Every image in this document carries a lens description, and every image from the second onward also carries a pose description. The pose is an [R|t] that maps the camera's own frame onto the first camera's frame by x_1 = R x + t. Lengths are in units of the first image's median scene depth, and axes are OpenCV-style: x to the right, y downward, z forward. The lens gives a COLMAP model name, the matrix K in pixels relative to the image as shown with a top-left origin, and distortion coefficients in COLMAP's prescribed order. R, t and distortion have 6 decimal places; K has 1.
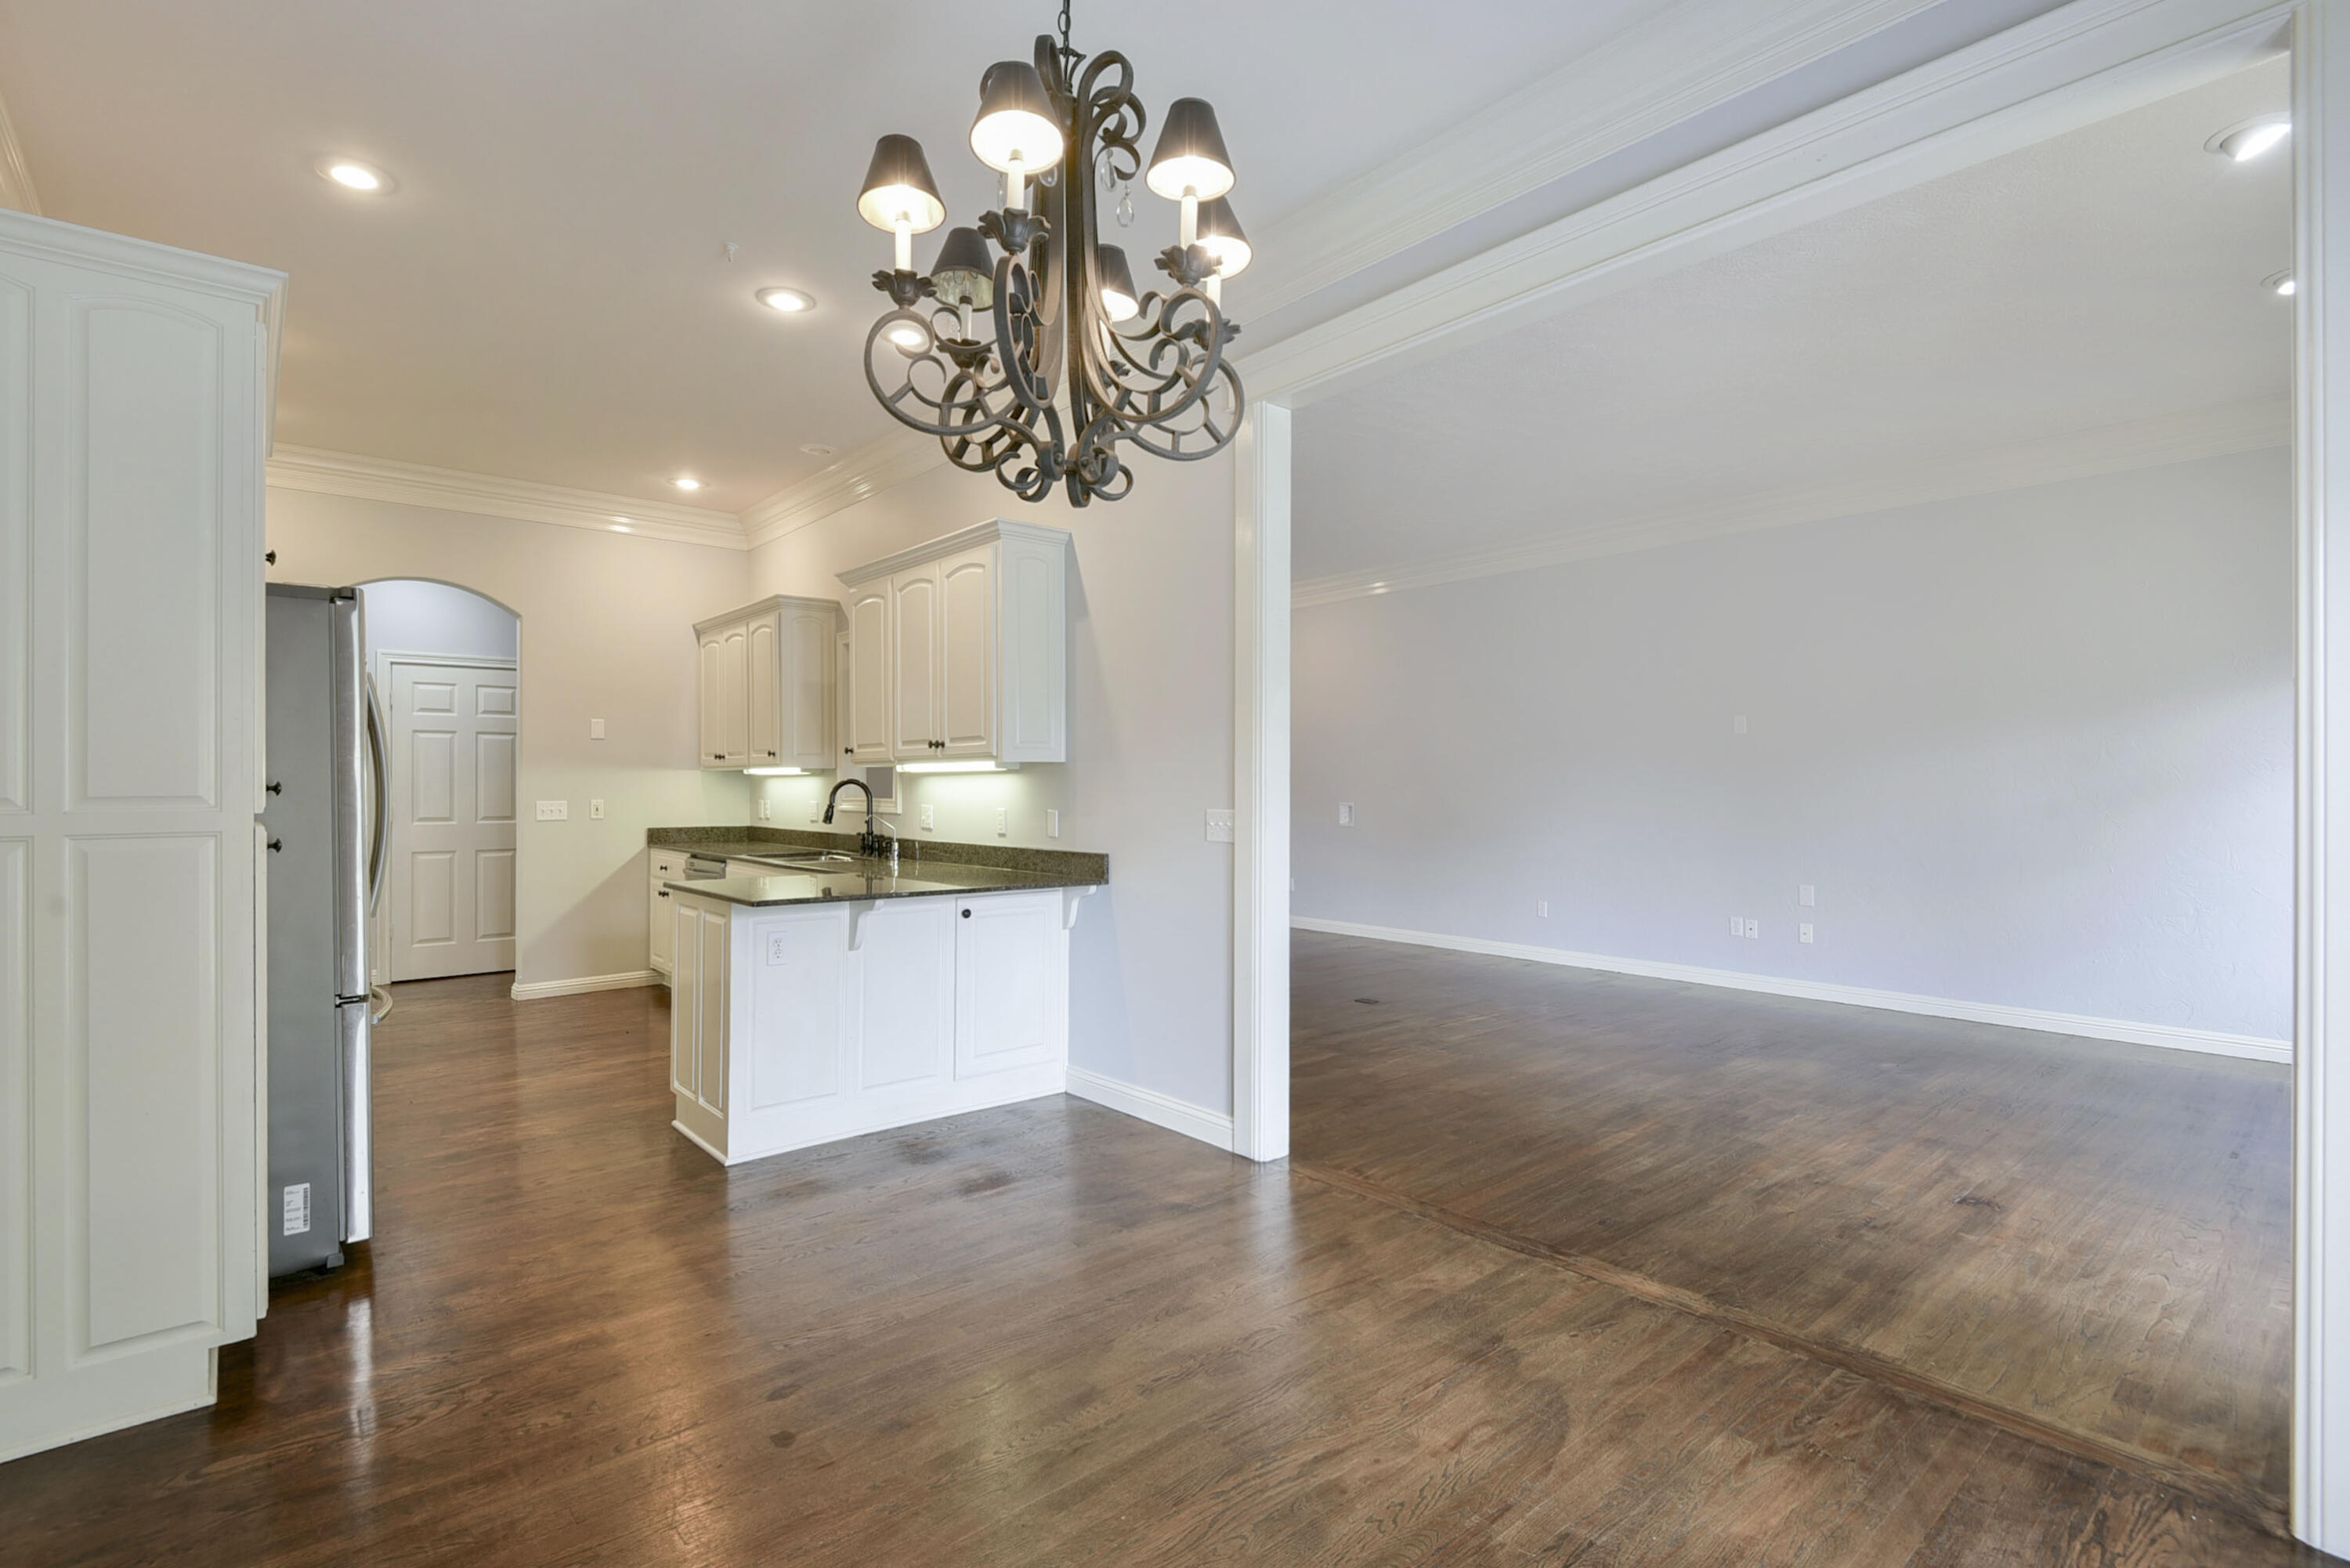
lens RADIAL K [[1067.2, 0, 1175.0], [0, 1067.2, 784.0], [0, 0, 1]] dist [0.002021, -0.000001]
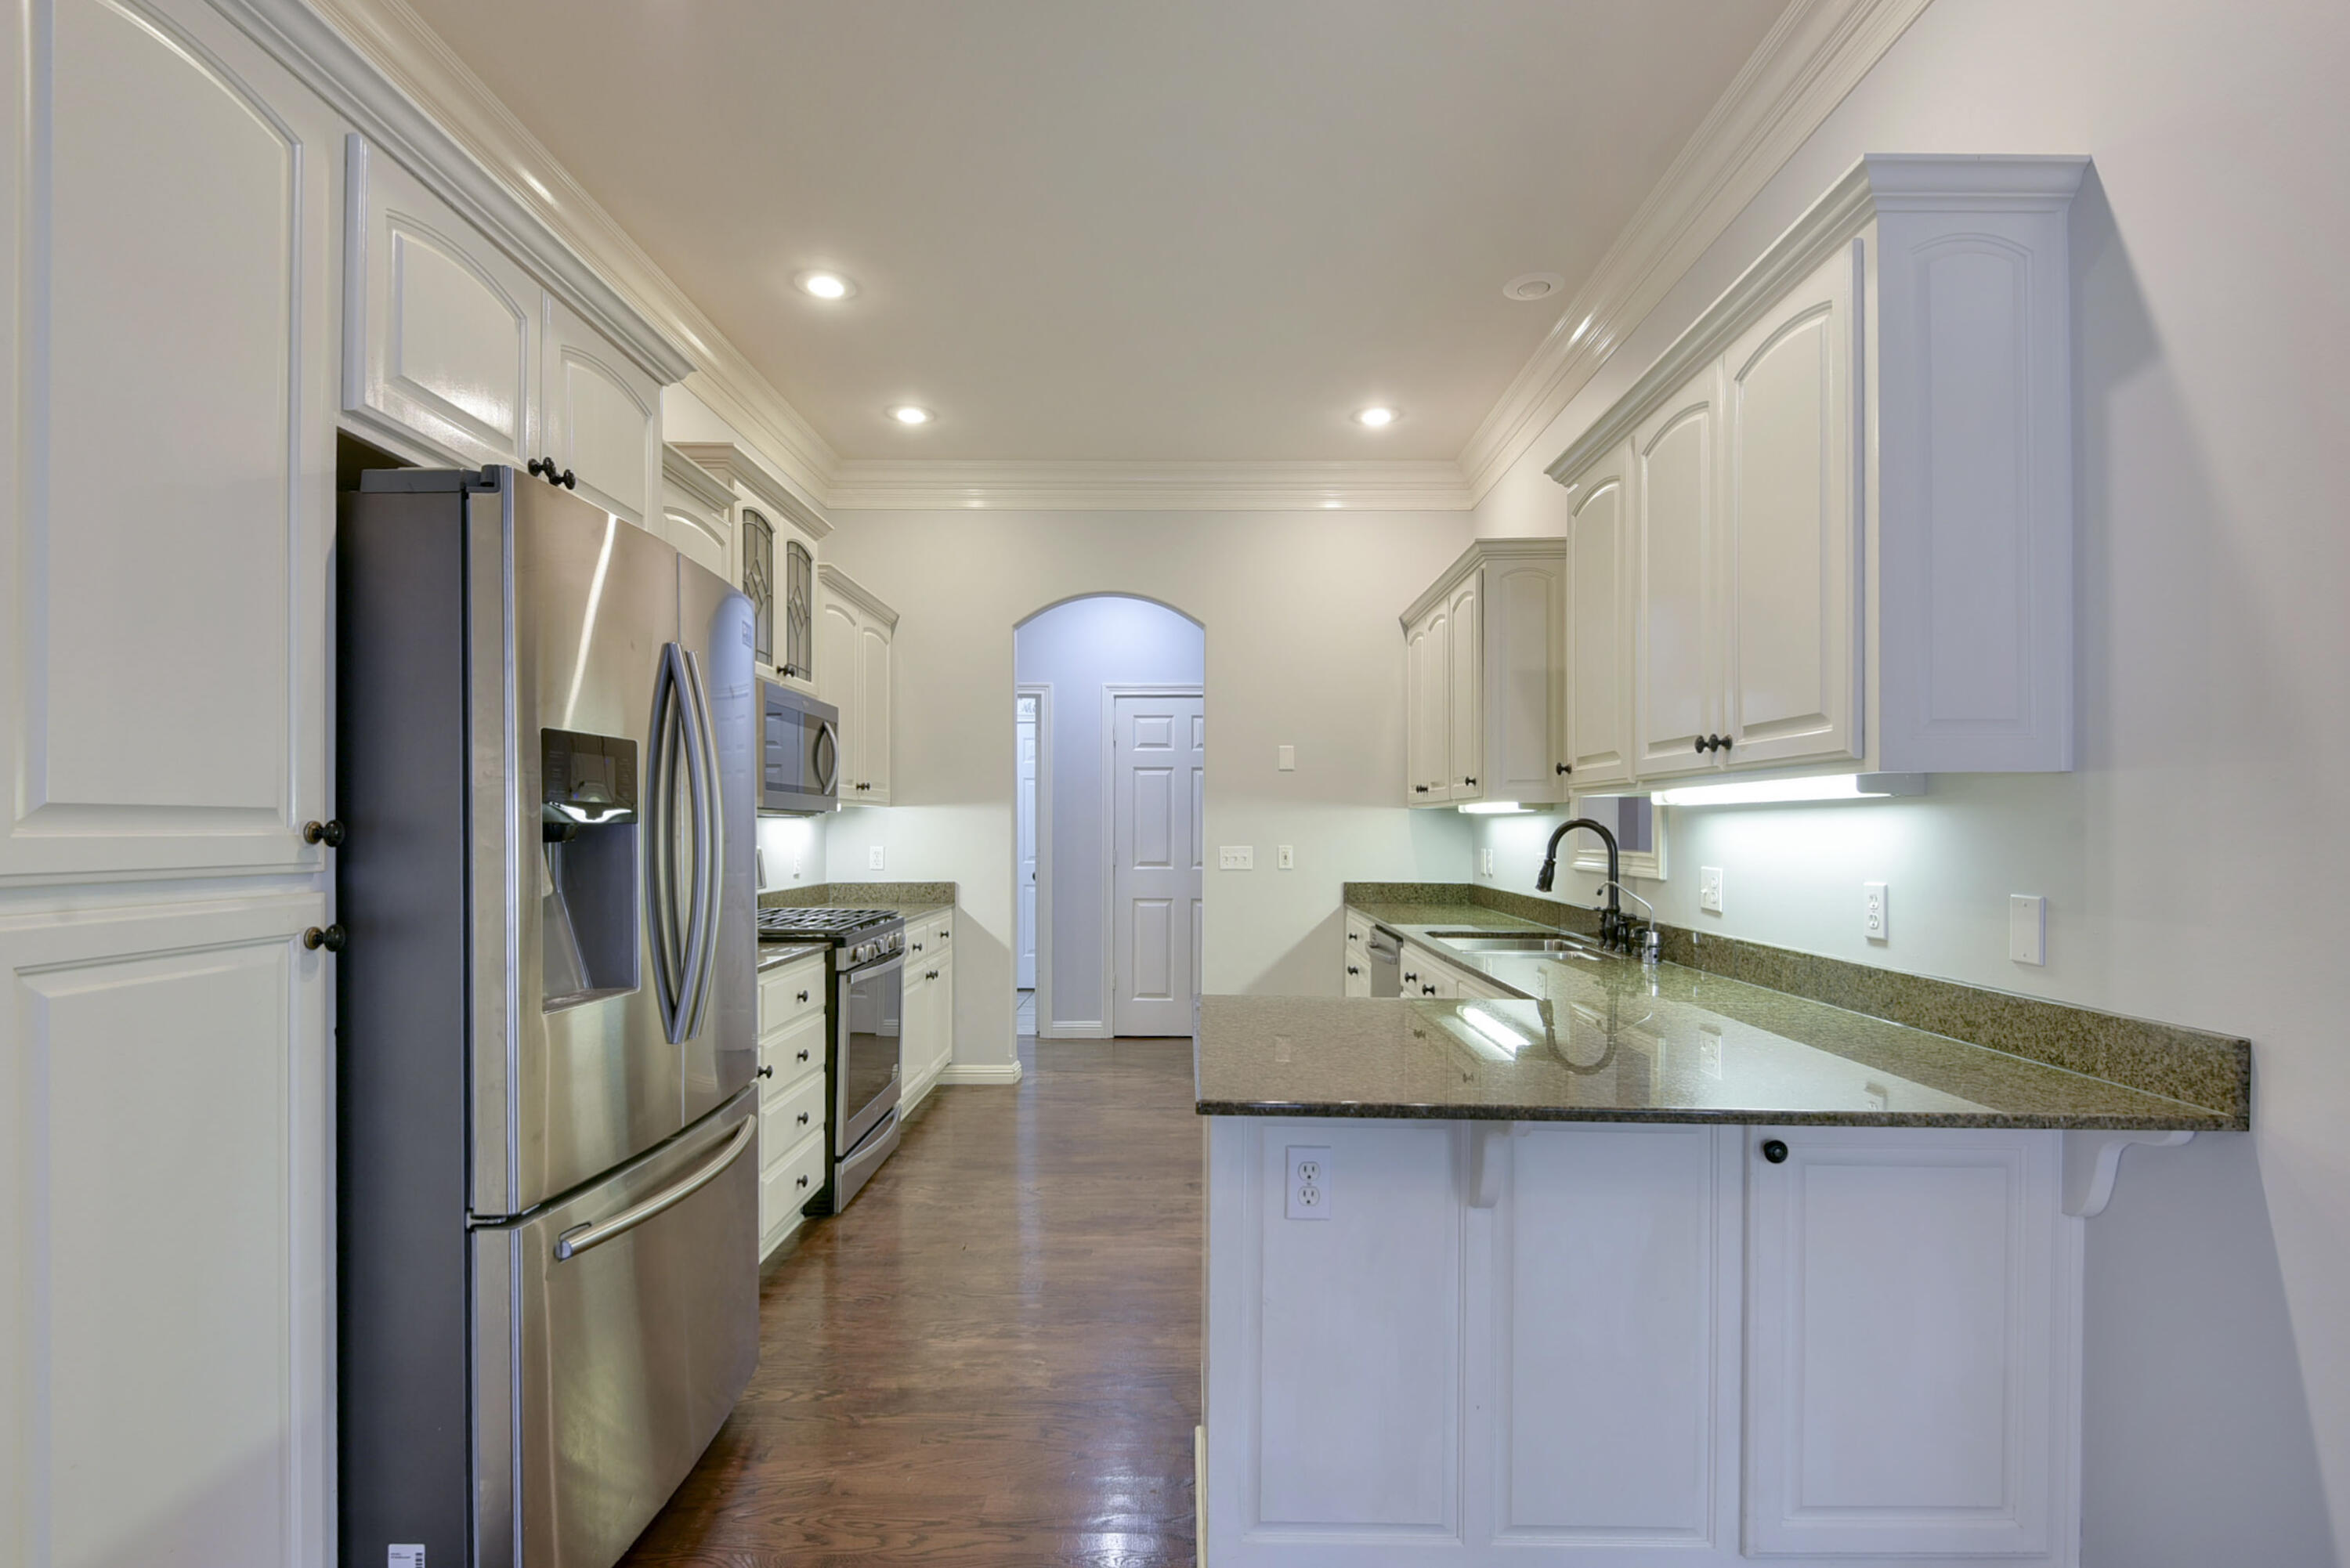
lens RADIAL K [[1101.5, 0, 1184.2], [0, 1101.5, 819.8], [0, 0, 1]] dist [0.034070, -0.026832]
pose [[0.753974, -0.000059, -0.656905, -0.064993], [-0.003729, 0.999983, -0.004370, -0.000584], [0.656894, 0.005745, 0.753961, 0.396404]]
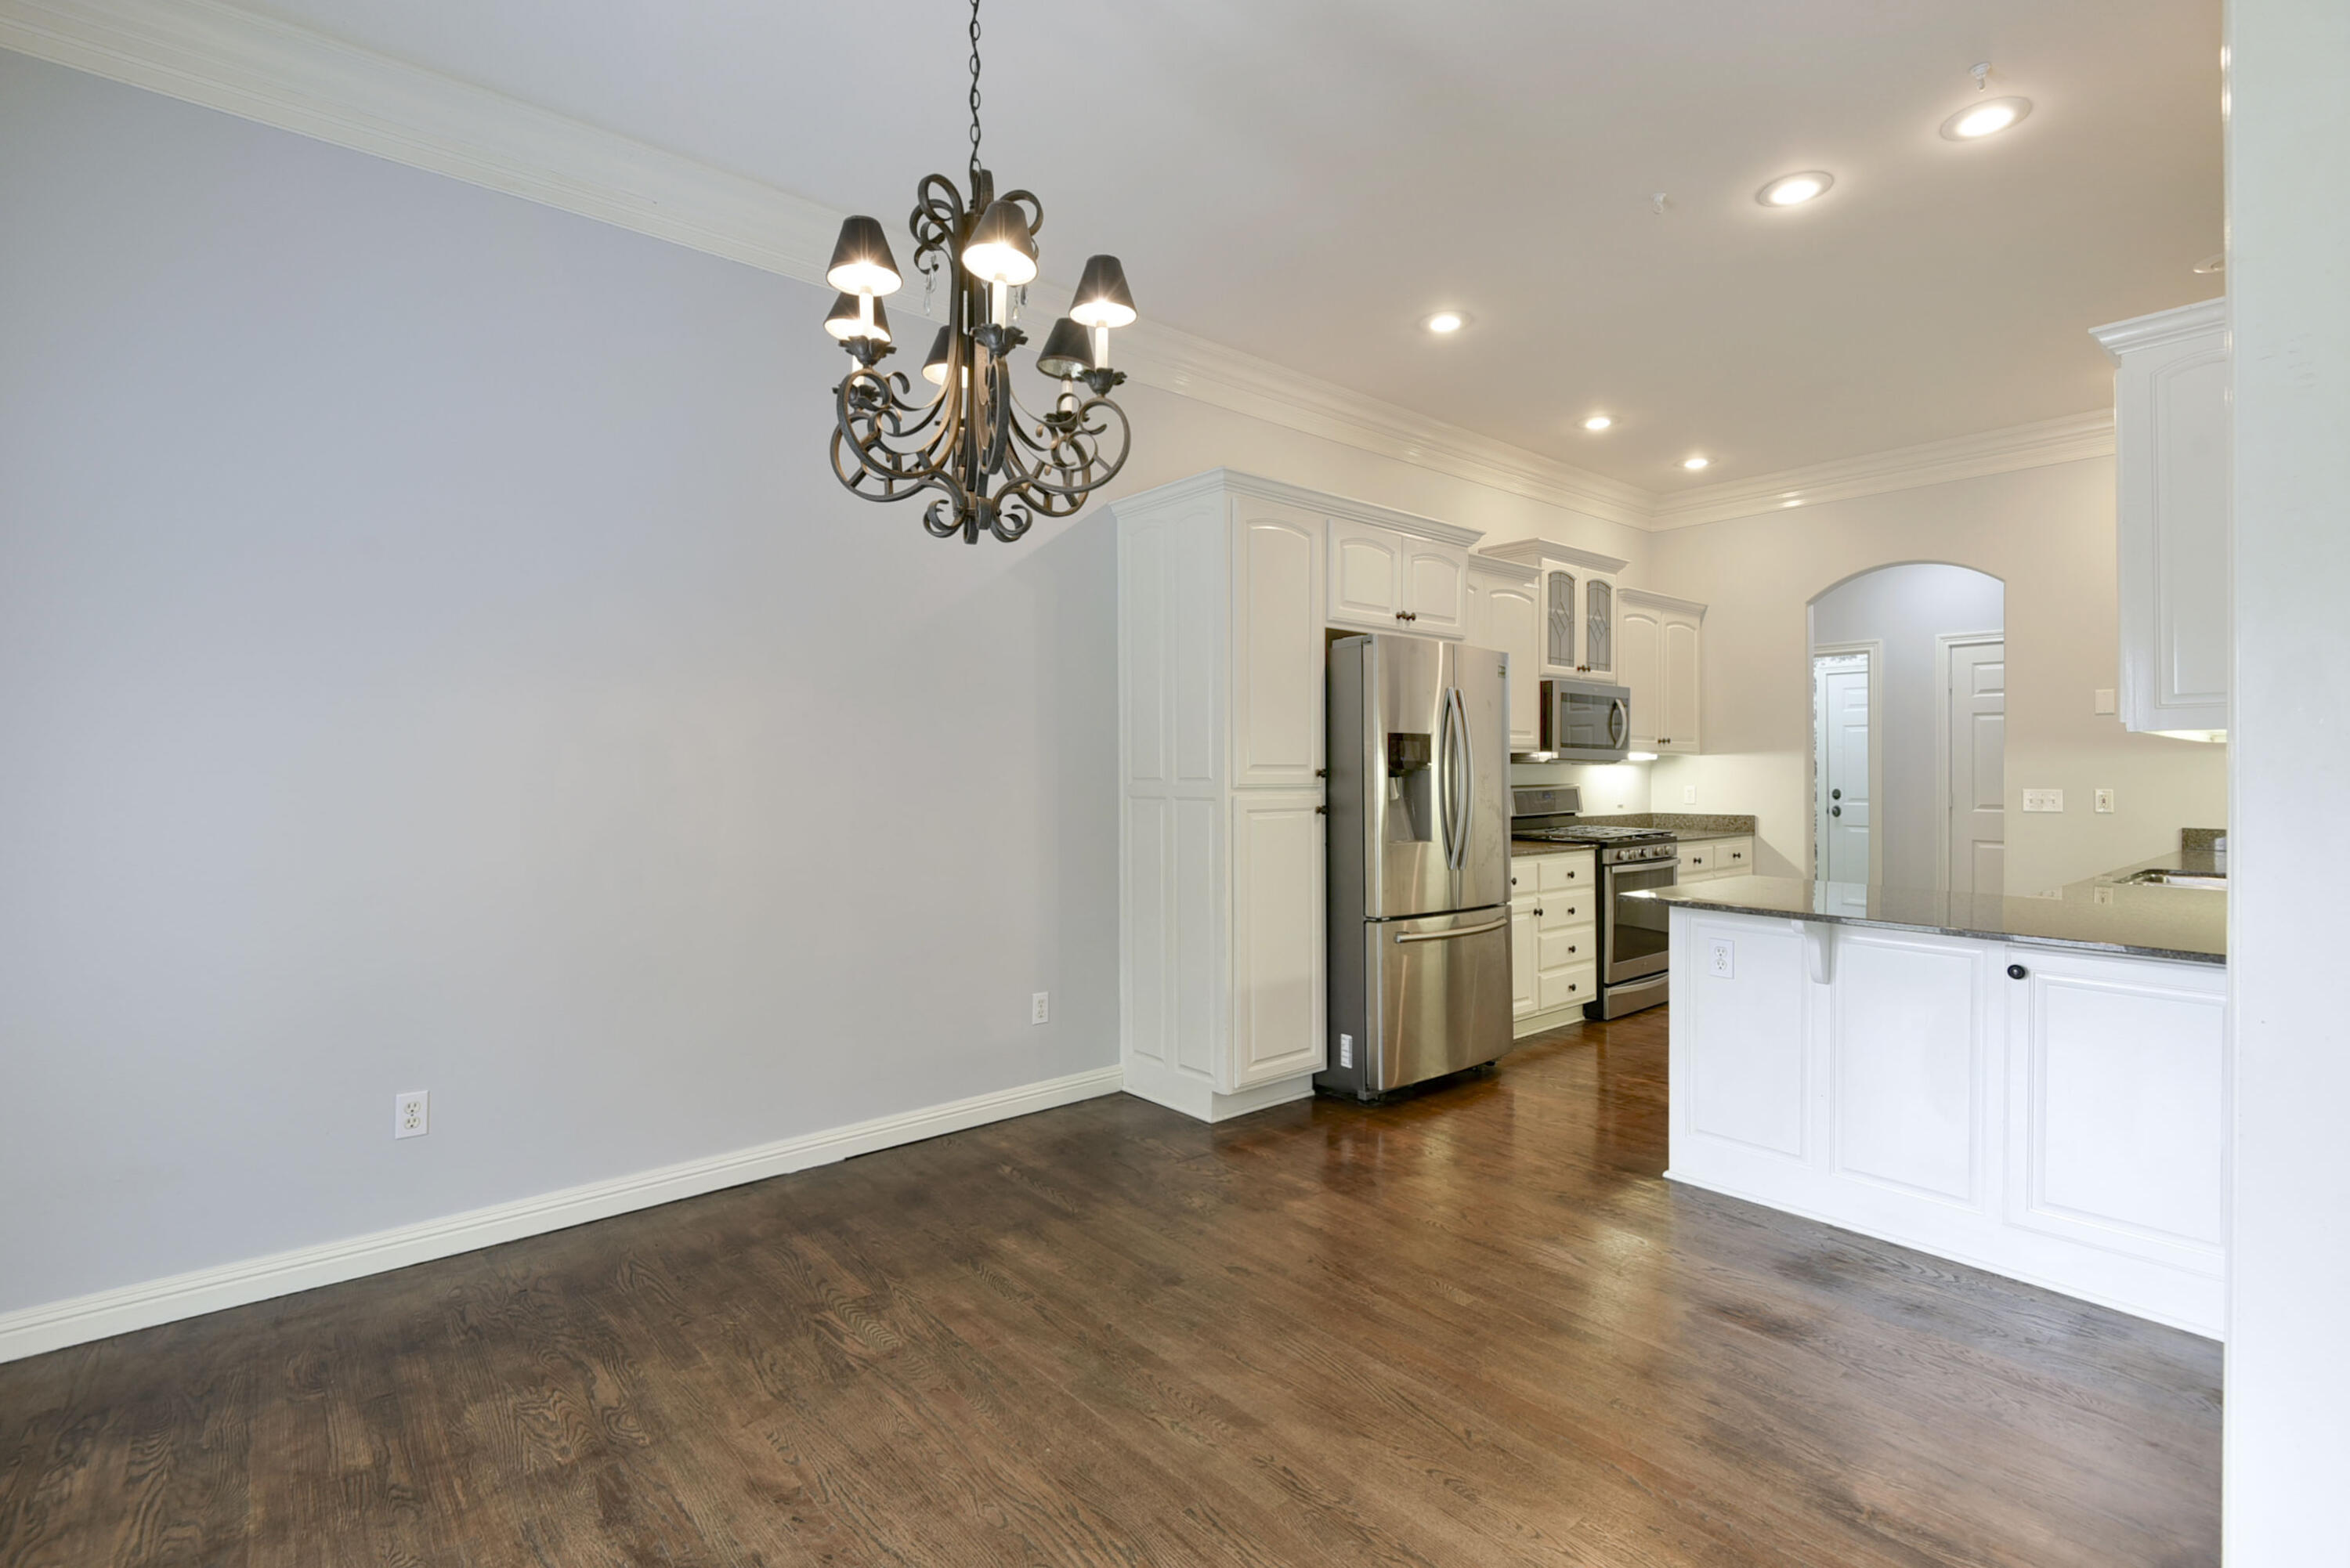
lens RADIAL K [[1083.6, 0, 1175.0], [0, 1083.6, 784.0], [0, 0, 1]] dist [0.002043, -0.000531]
pose [[-0.001688, 0.014995, -0.999886, 0.336255], [0.000140, 0.999888, 0.014994, -0.001372], [0.999999, -0.000115, -0.001690, 0.364386]]
